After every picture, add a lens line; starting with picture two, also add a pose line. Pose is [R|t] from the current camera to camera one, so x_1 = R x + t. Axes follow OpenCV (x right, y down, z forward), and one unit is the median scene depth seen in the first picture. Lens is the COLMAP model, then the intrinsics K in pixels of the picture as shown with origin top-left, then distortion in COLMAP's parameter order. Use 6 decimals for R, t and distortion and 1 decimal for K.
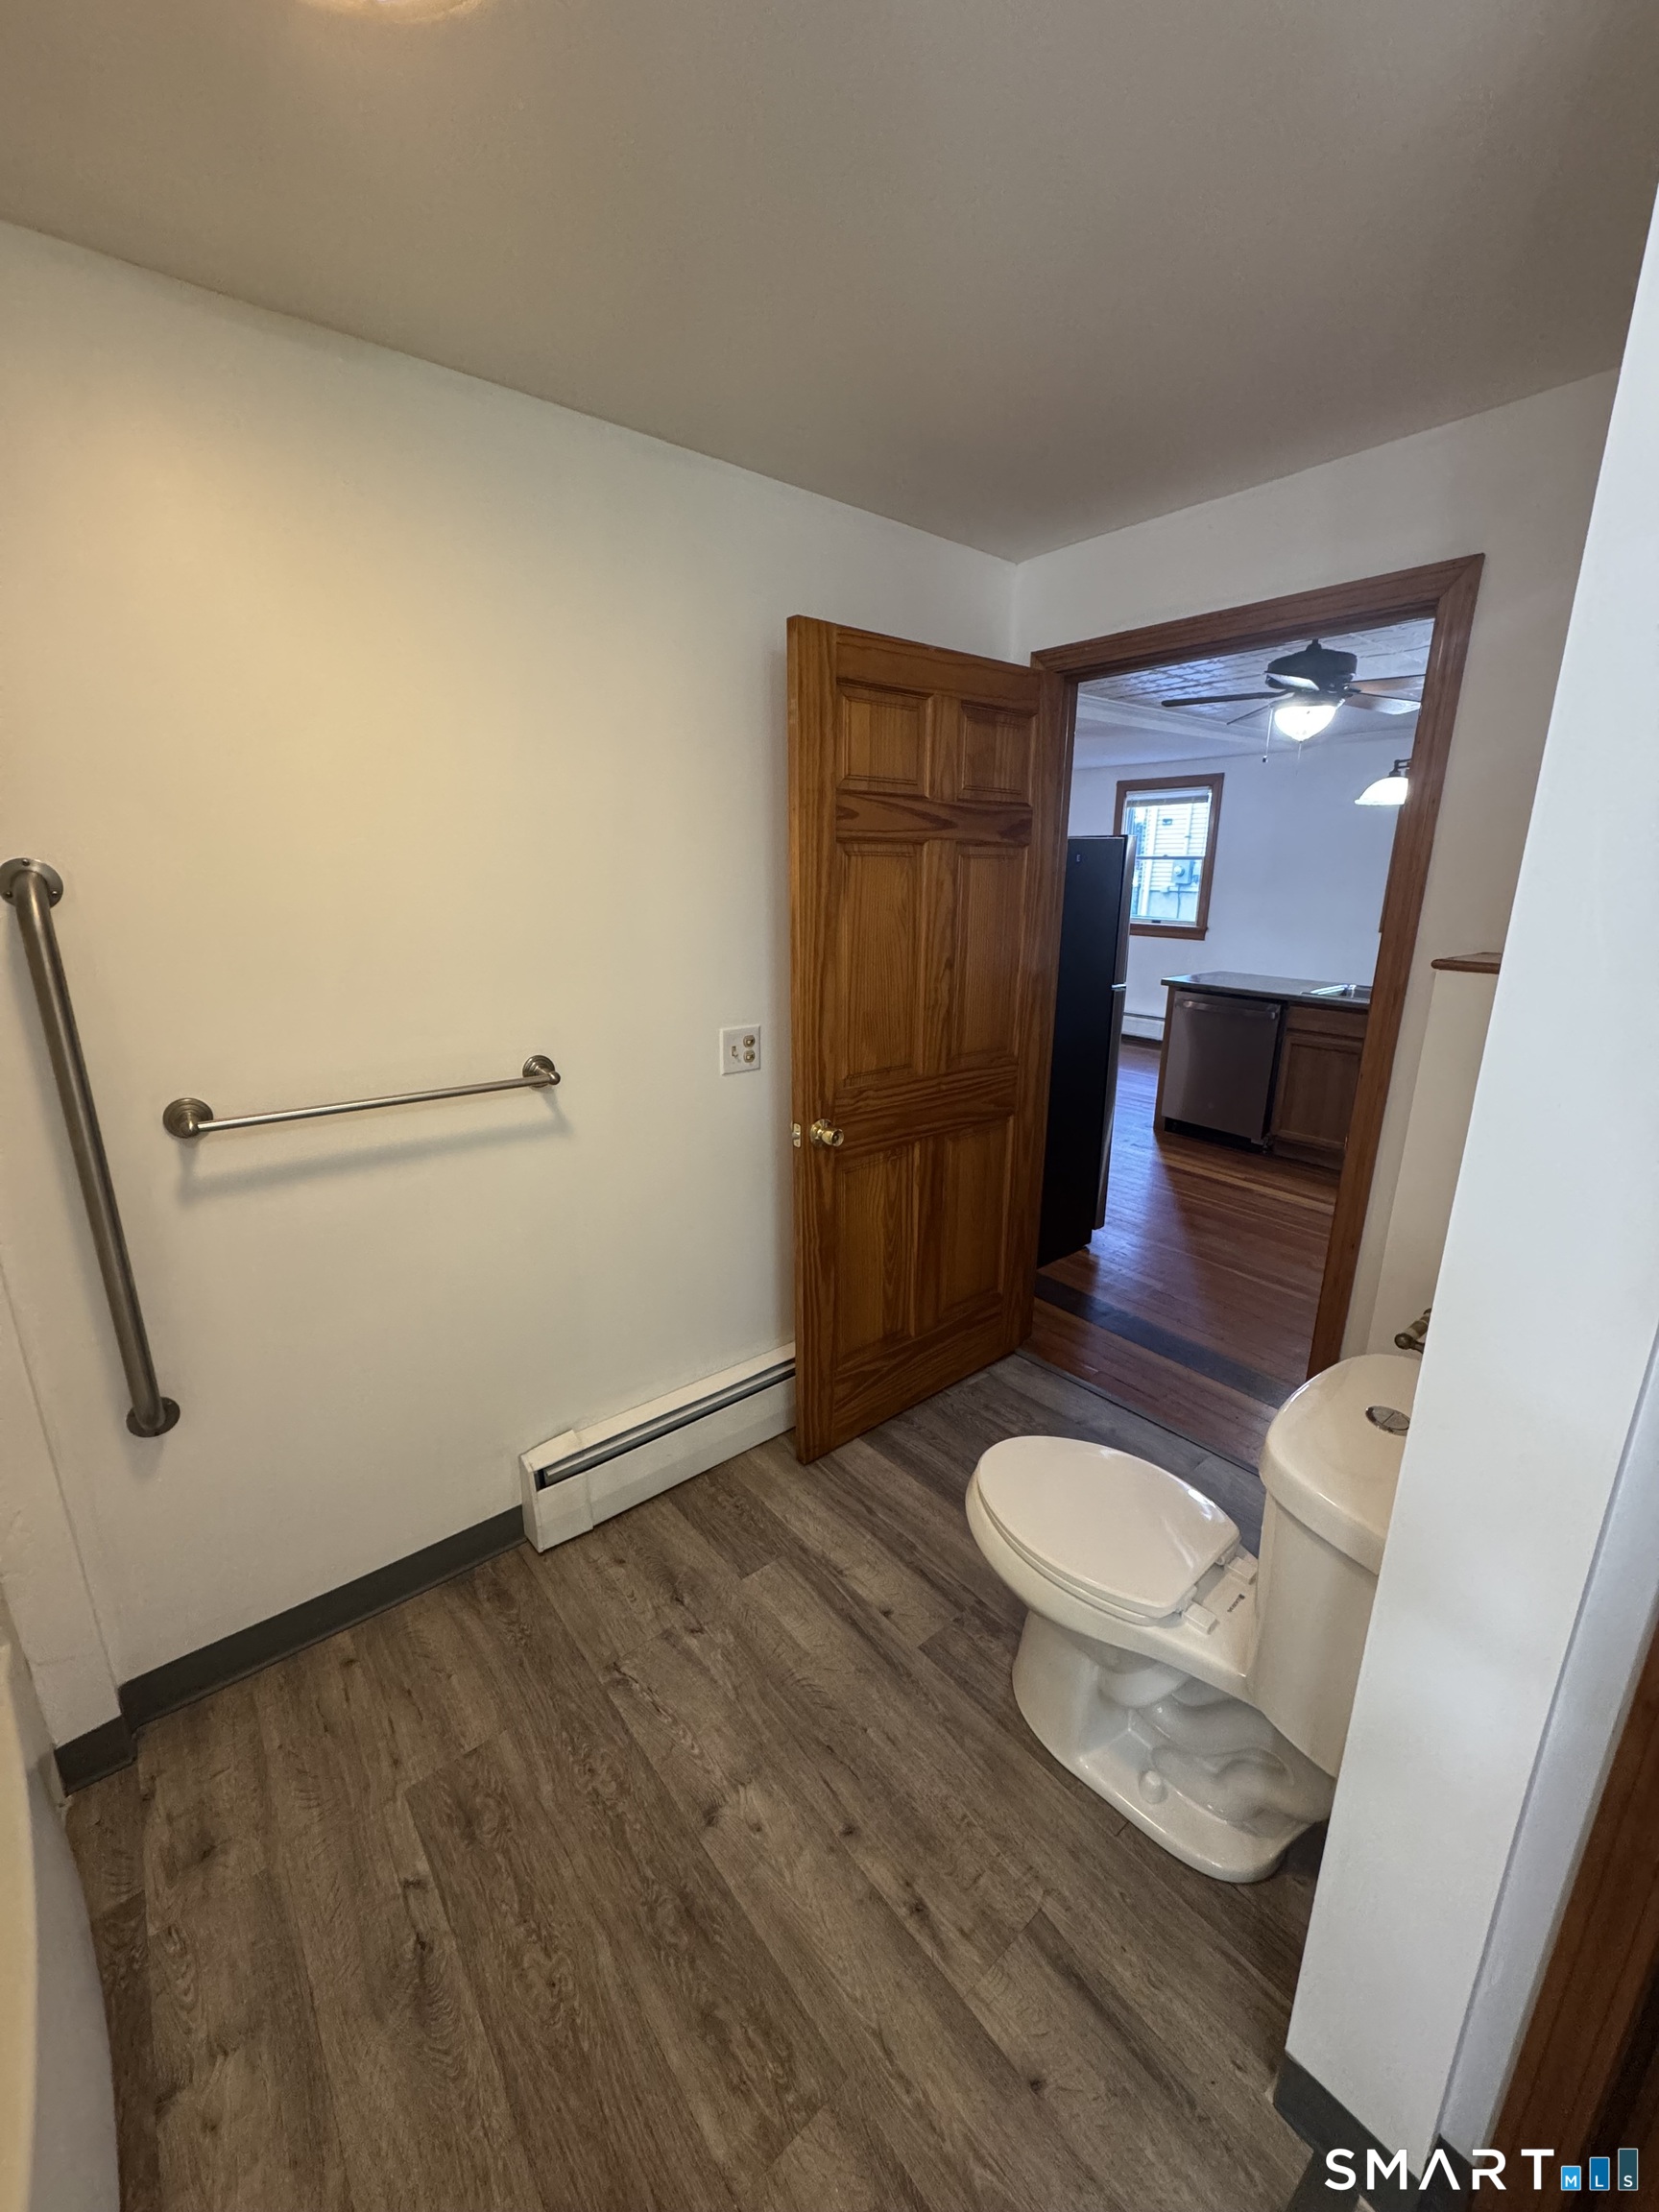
lens RADIAL K [[872.6, 0, 835.2], [0, 872.6, 1101.4], [0, 0, 1]] dist [0.000115, 0.000105]
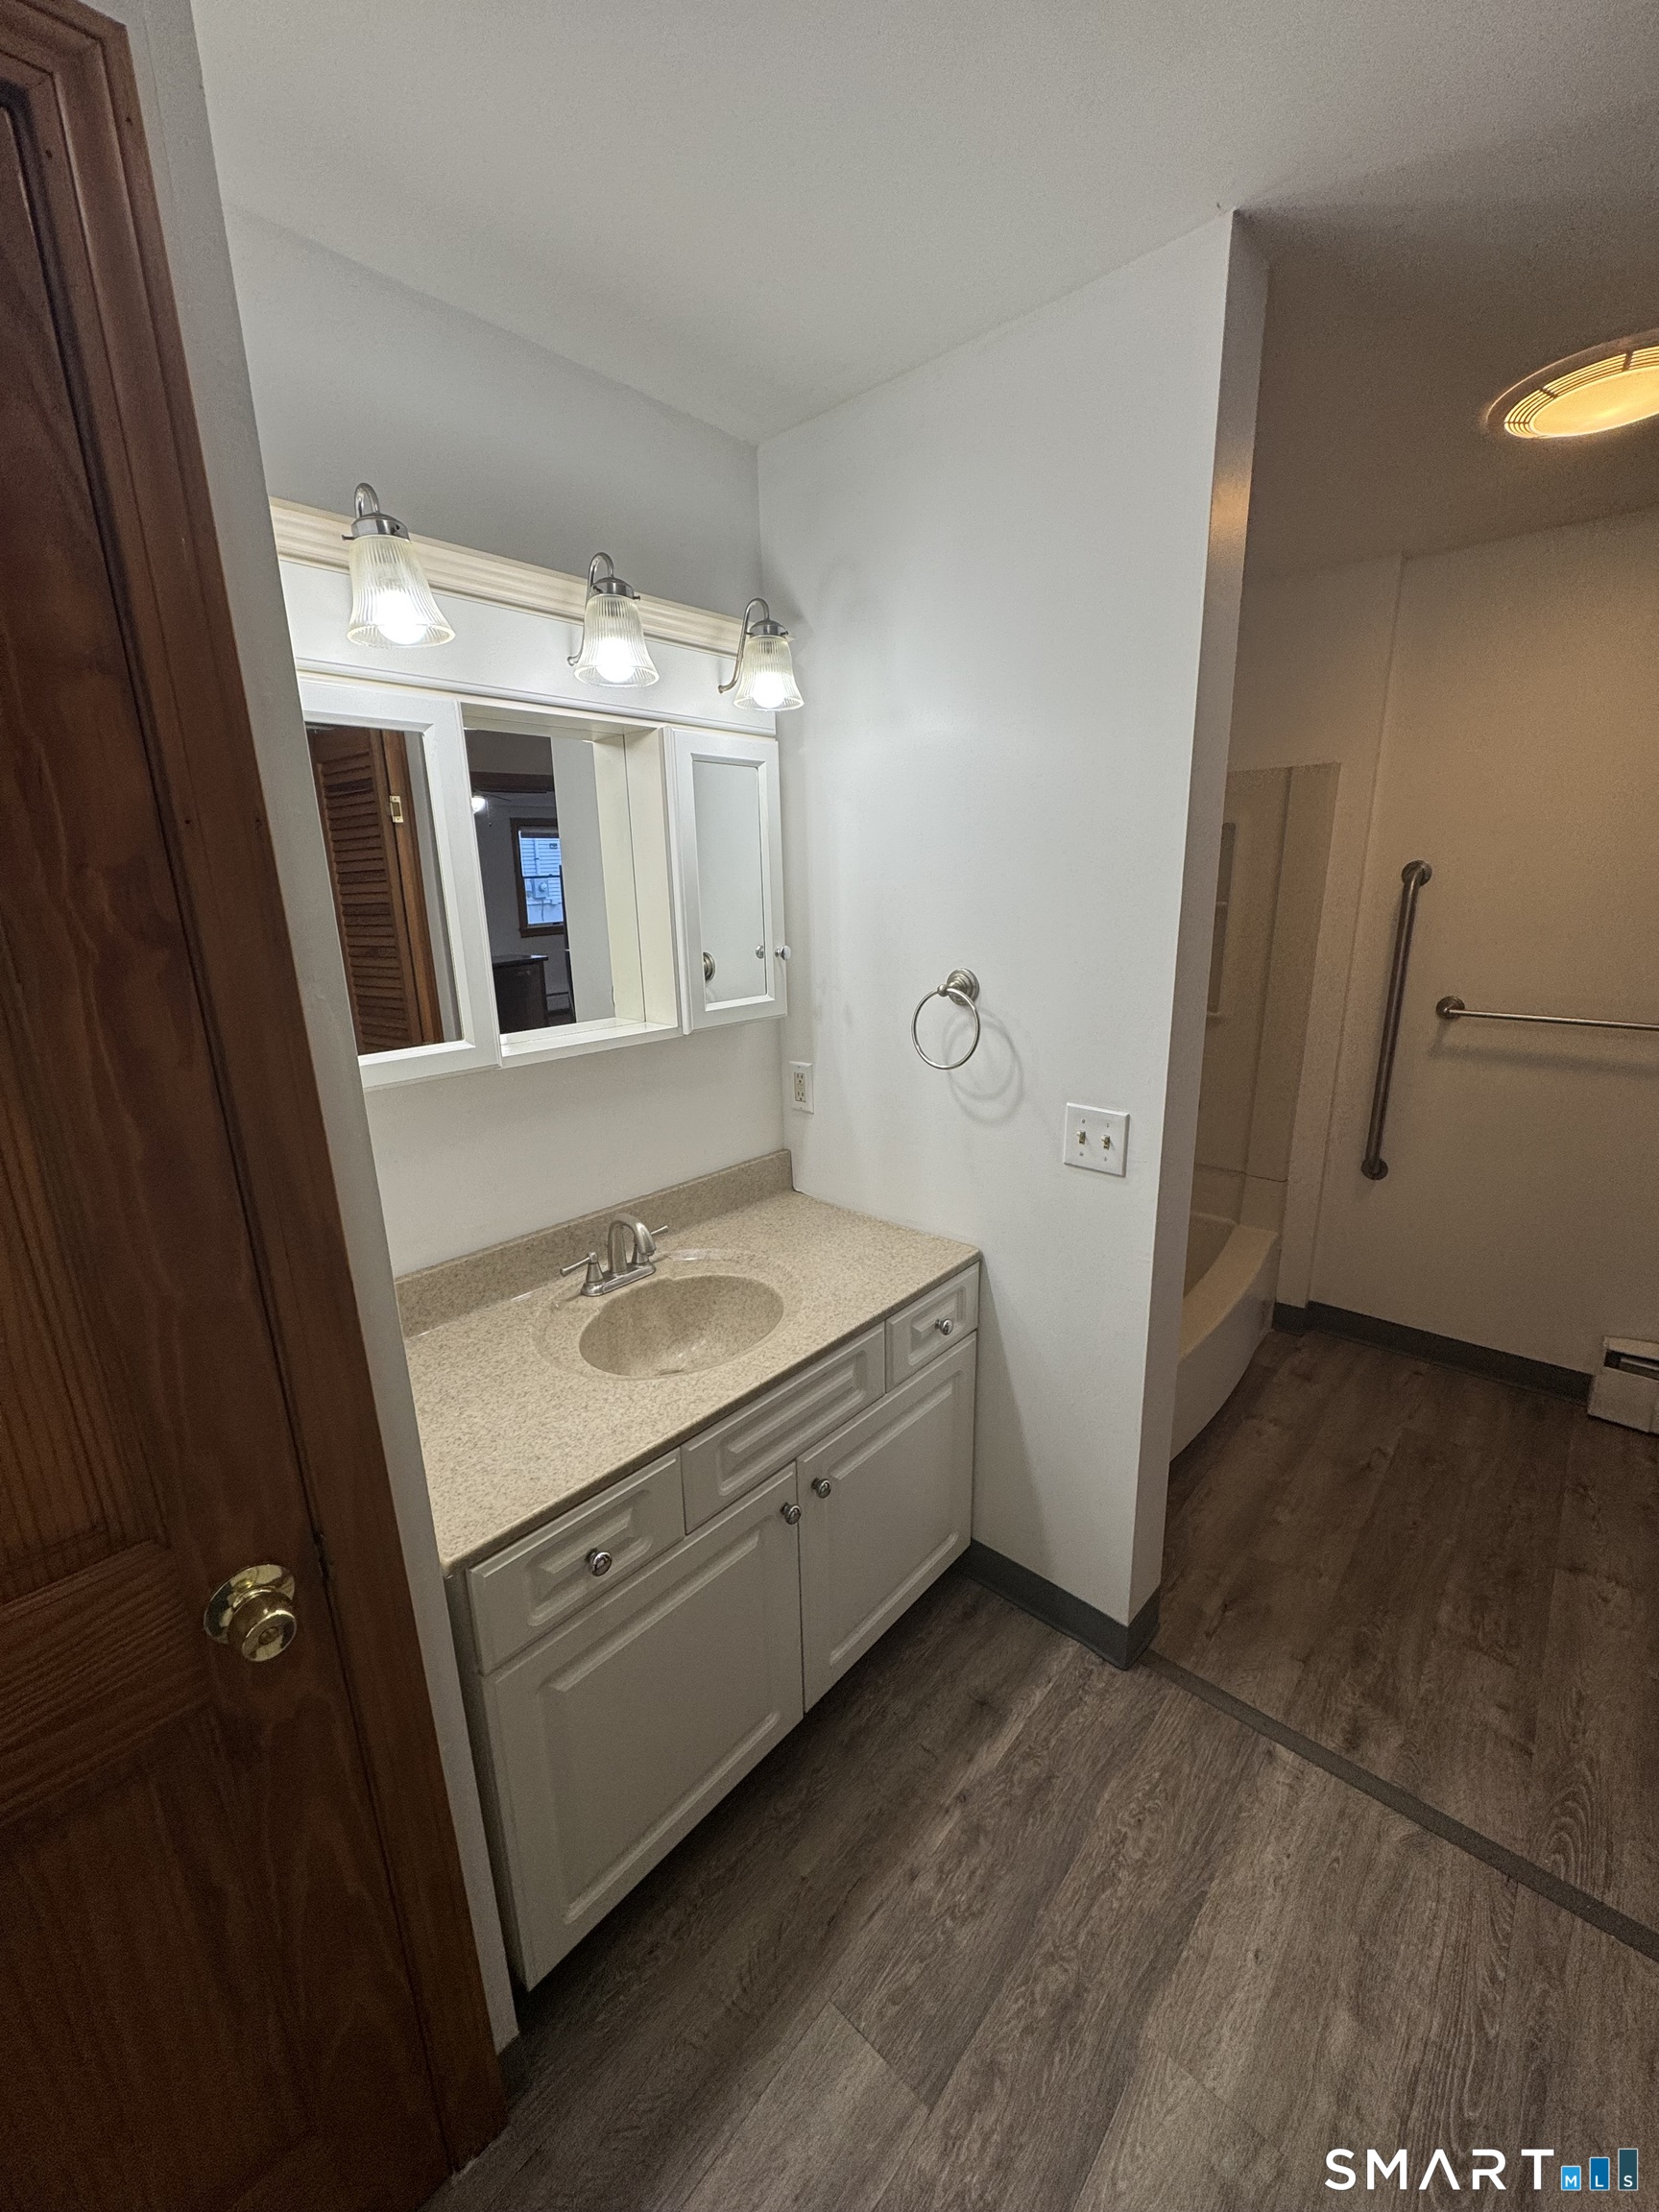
lens RADIAL K [[872.6, 0, 827.4], [0, 872.6, 1111.0], [0, 0, 1]] dist [0.000115, 0.000105]
pose [[0.150548, 0.248006, -0.956989, 0.566142], [-0.231202, 0.950010, 0.209826, 0.100027], [0.961187, 0.189668, 0.200362, -0.356907]]
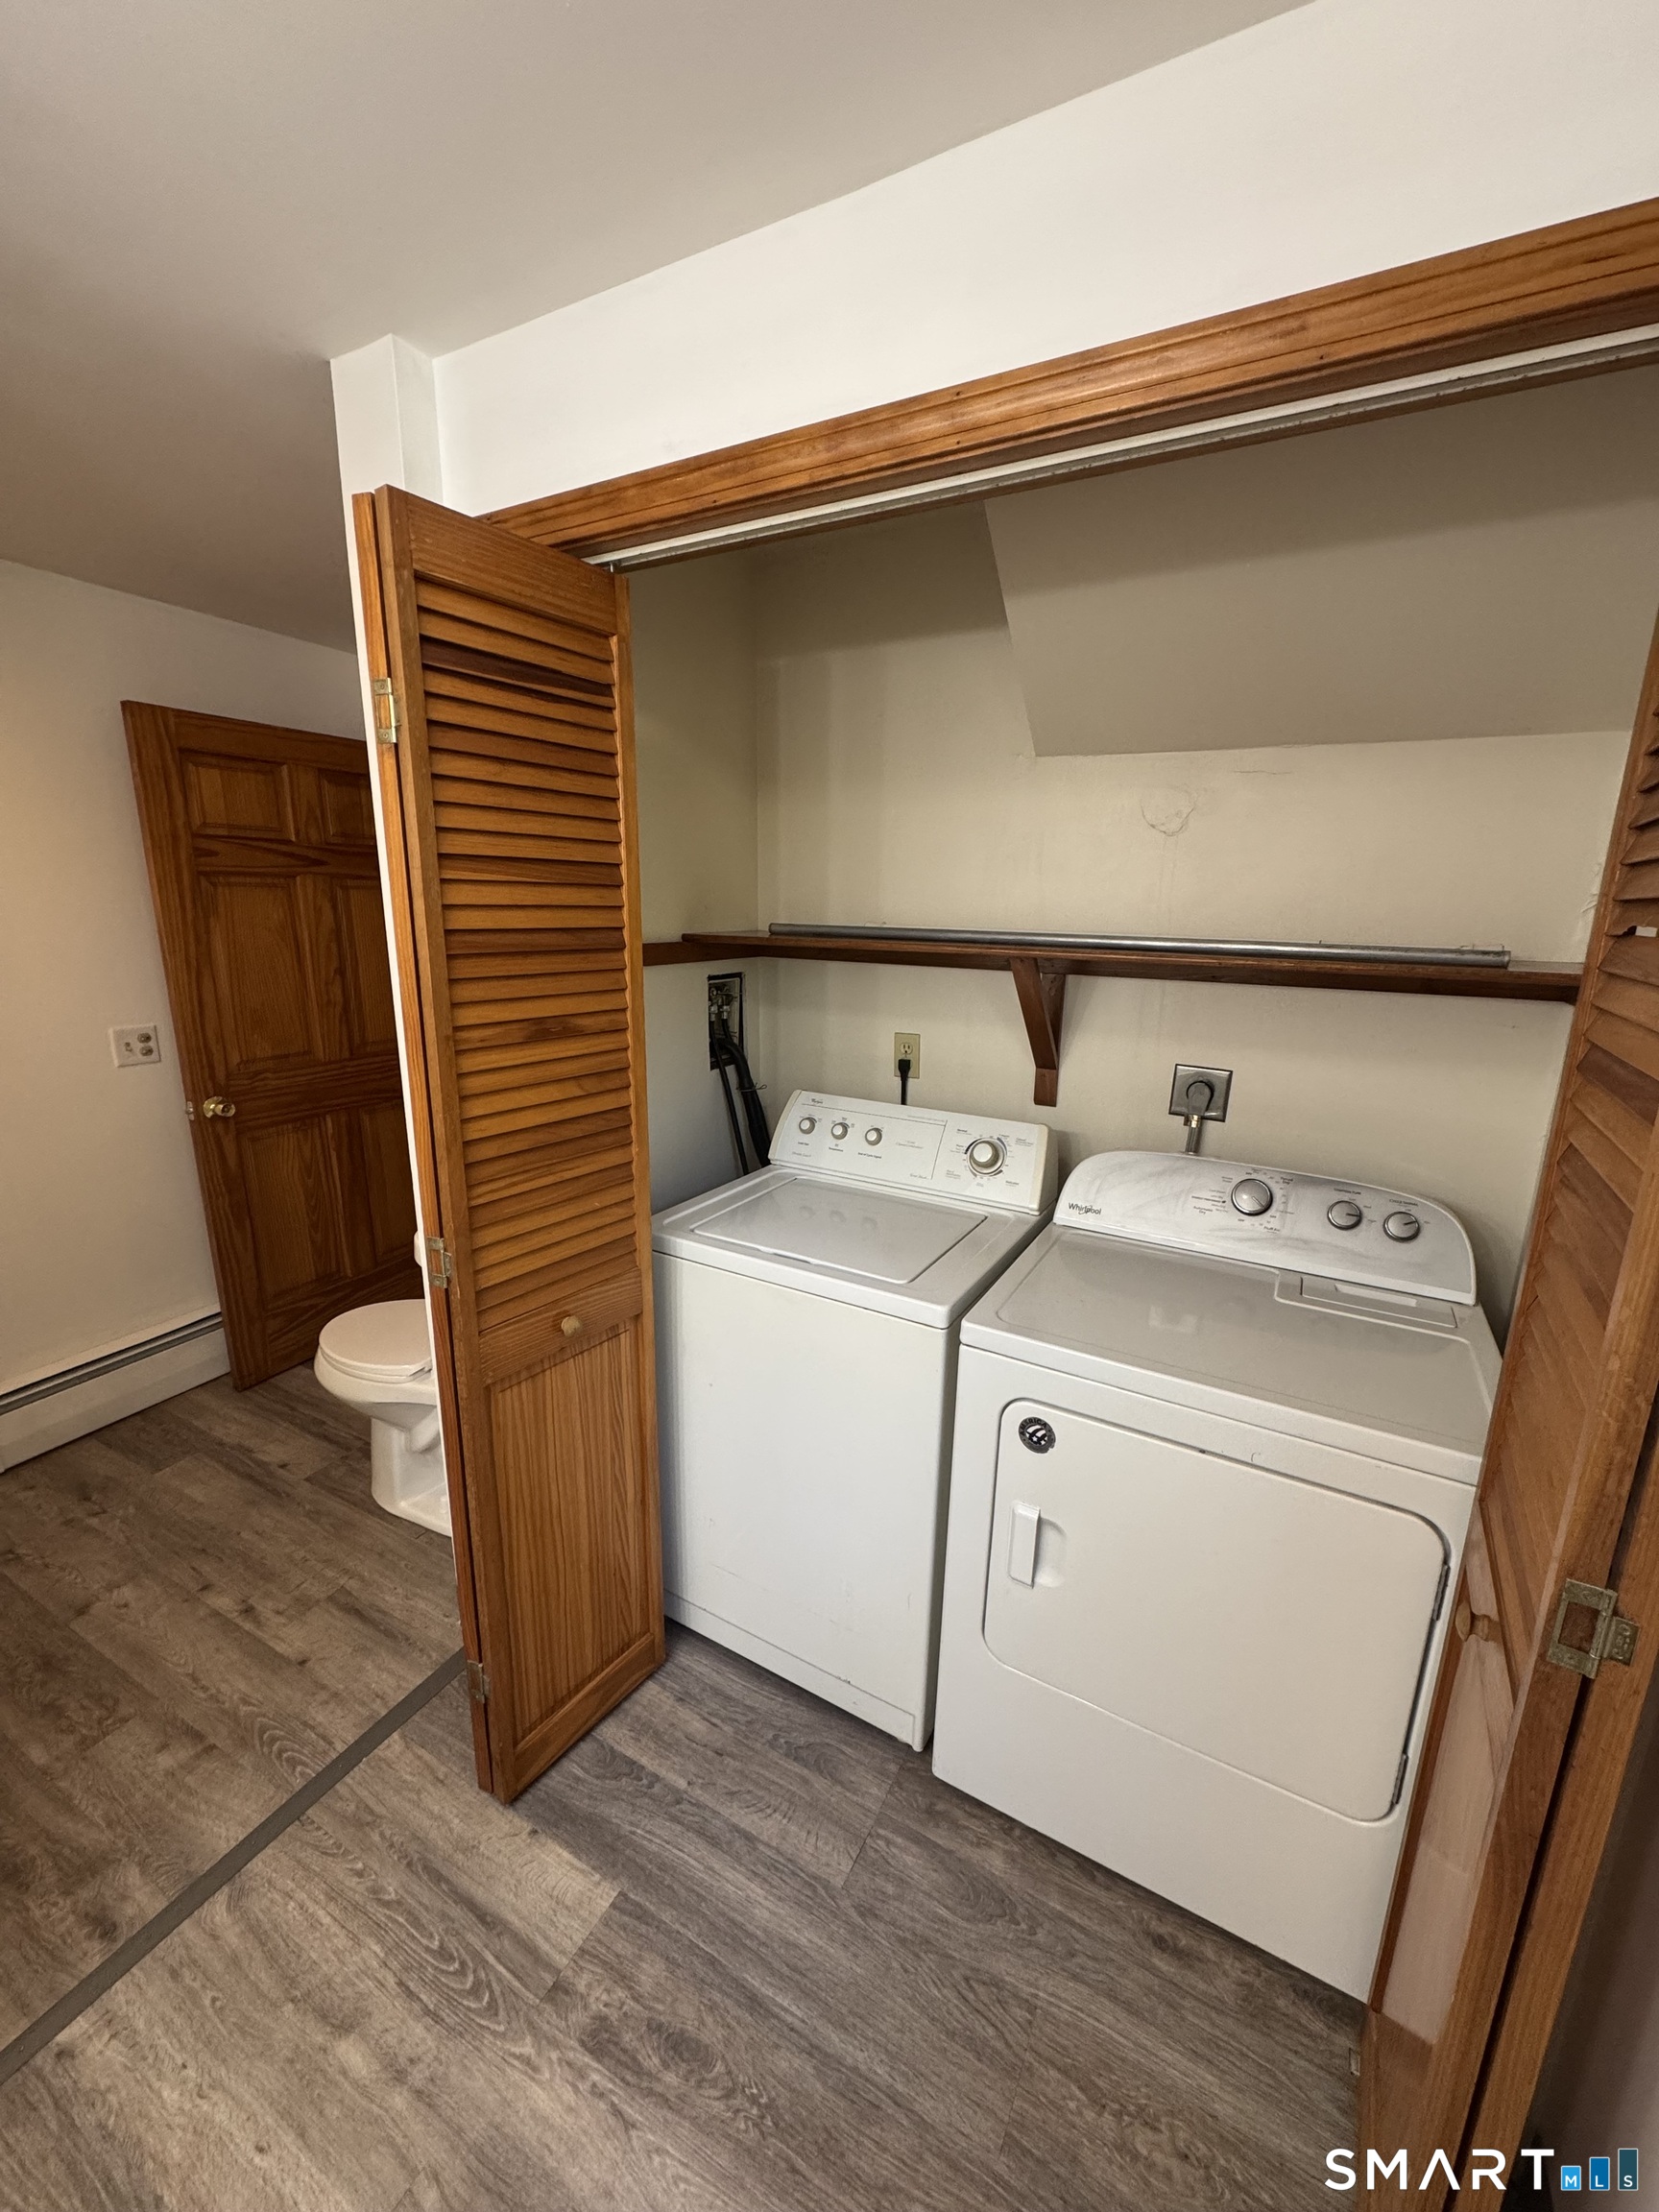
lens RADIAL K [[872.6, 0, 835.7], [0, 872.6, 1104.3], [0, 0, 1]] dist [0.000115, 0.000105]
pose [[0.923636, -0.077570, 0.375339, 0.340205], [0.087695, 0.996098, -0.009940, 0.123574], [-0.373104, 0.042096, 0.926834, -0.486889]]
